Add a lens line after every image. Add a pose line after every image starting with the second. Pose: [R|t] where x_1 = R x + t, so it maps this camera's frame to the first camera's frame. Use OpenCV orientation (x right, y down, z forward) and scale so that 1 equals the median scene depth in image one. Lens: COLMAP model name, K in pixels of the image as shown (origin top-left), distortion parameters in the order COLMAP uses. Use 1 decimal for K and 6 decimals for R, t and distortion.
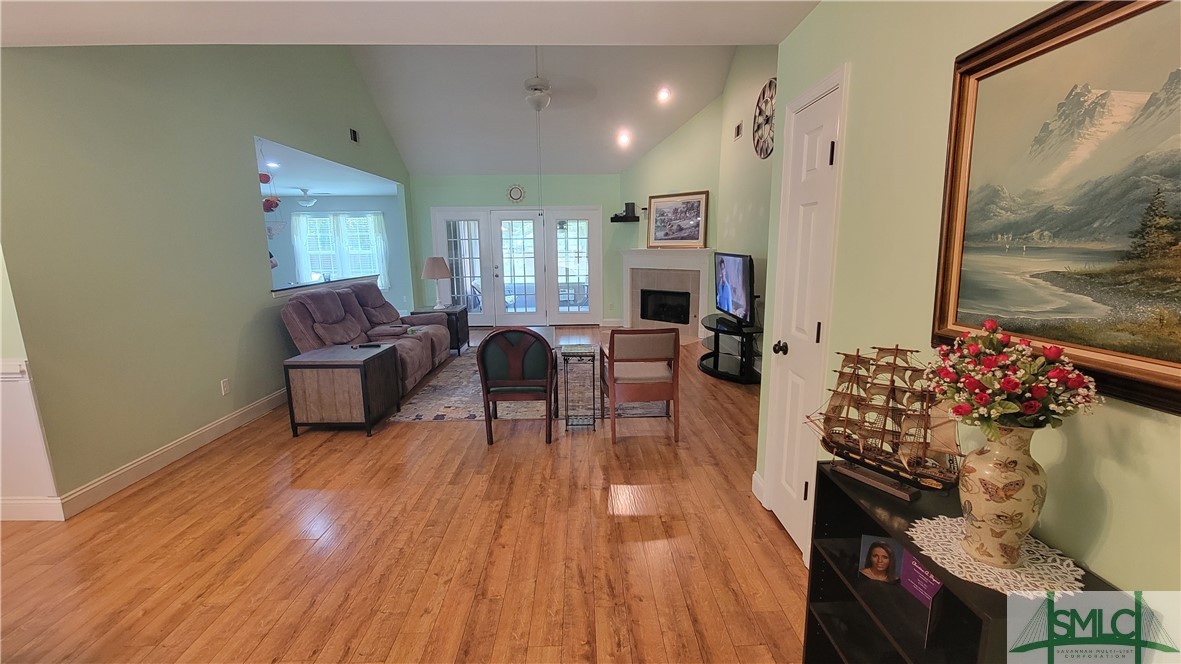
lens RADIAL K [[480.8, 0, 595.3], [0, 480.8, 333.6], [0, 0, 1]] dist [-0.003174, 0.000243]
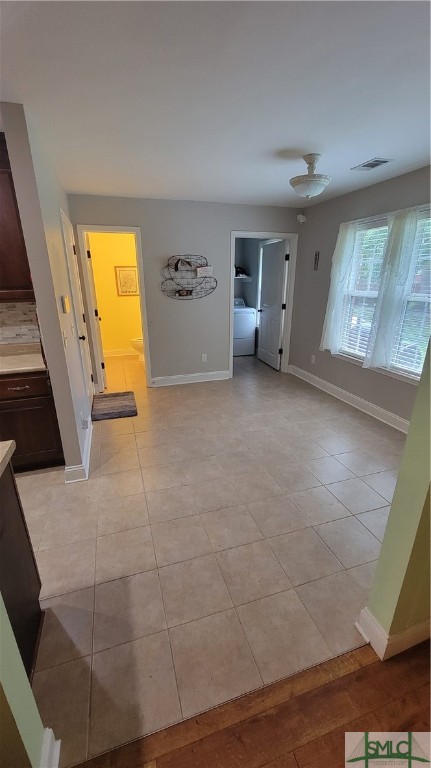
lens RADIAL K [[312.6, 0, 212.2], [0, 312.6, 386.2], [0, 0, 1]] dist [-0.003174, 0.000243]
pose [[0.275889, 0.327662, -0.903616, -0.337872], [-0.176657, 0.941373, 0.287417, -0.192669], [0.944816, 0.080335, 0.317599, 0.979845]]
